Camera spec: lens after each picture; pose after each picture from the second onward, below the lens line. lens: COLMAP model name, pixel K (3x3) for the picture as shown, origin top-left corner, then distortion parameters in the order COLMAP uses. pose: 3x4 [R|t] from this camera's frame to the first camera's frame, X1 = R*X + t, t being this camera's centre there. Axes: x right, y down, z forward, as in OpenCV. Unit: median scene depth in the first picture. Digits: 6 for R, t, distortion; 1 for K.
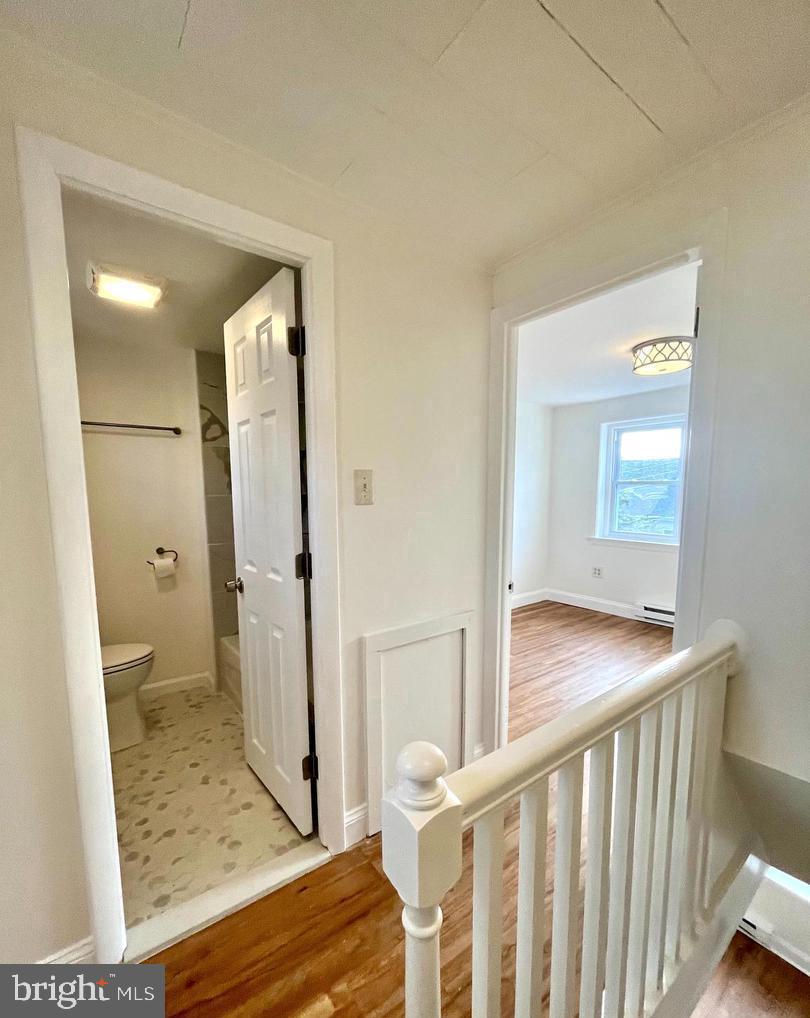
lens RADIAL K [[435.4, 0, 410.2], [0, 435.4, 542.7], [0, 0, 1]] dist [-0.001284, -0.000674]
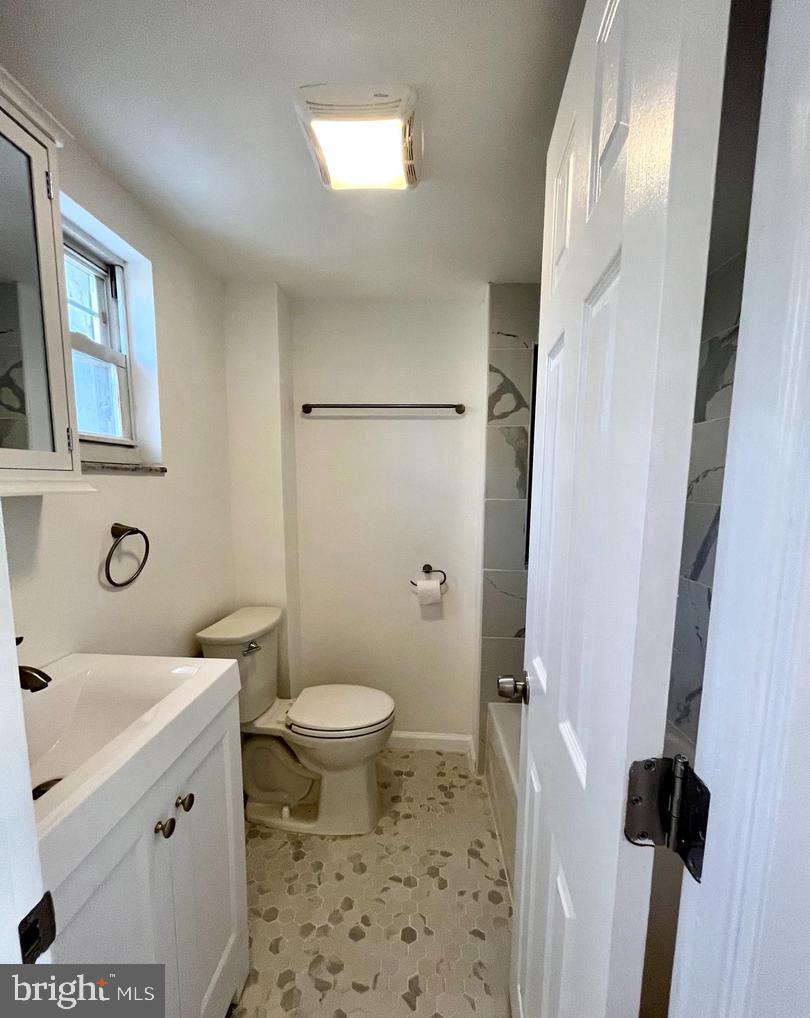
lens RADIAL K [[435.4, 0, 407.6], [0, 435.4, 542.6], [0, 0, 1]] dist [-0.001284, -0.000674]
pose [[0.764479, 0.094226, -0.637725, -0.118754], [-0.084925, 0.995359, 0.045263, -0.060581], [0.639030, 0.019556, 0.768933, 0.395345]]
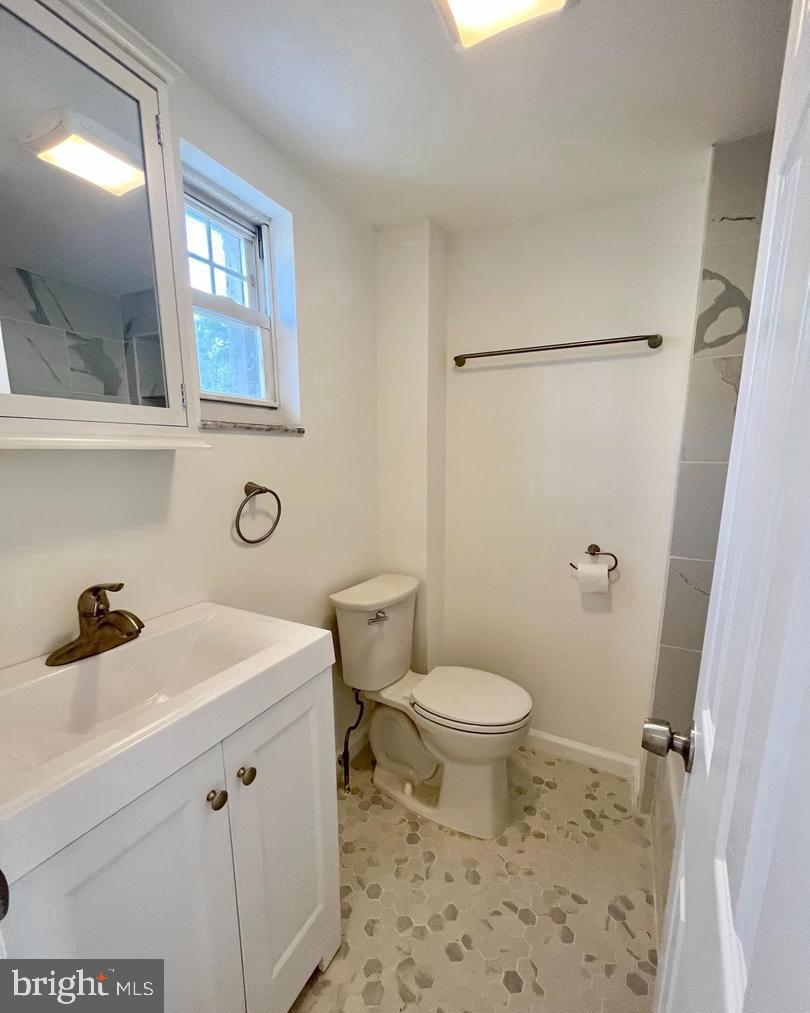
lens RADIAL K [[433.3, 0, 410.4], [0, 433.3, 542.4], [0, 0, 1]] dist [-0.001284, -0.000674]
pose [[0.428050, 0.179544, -0.885741, -0.142210], [-0.104980, 0.983311, 0.148589, -0.058047], [0.897637, 0.029382, 0.439754, 0.501644]]
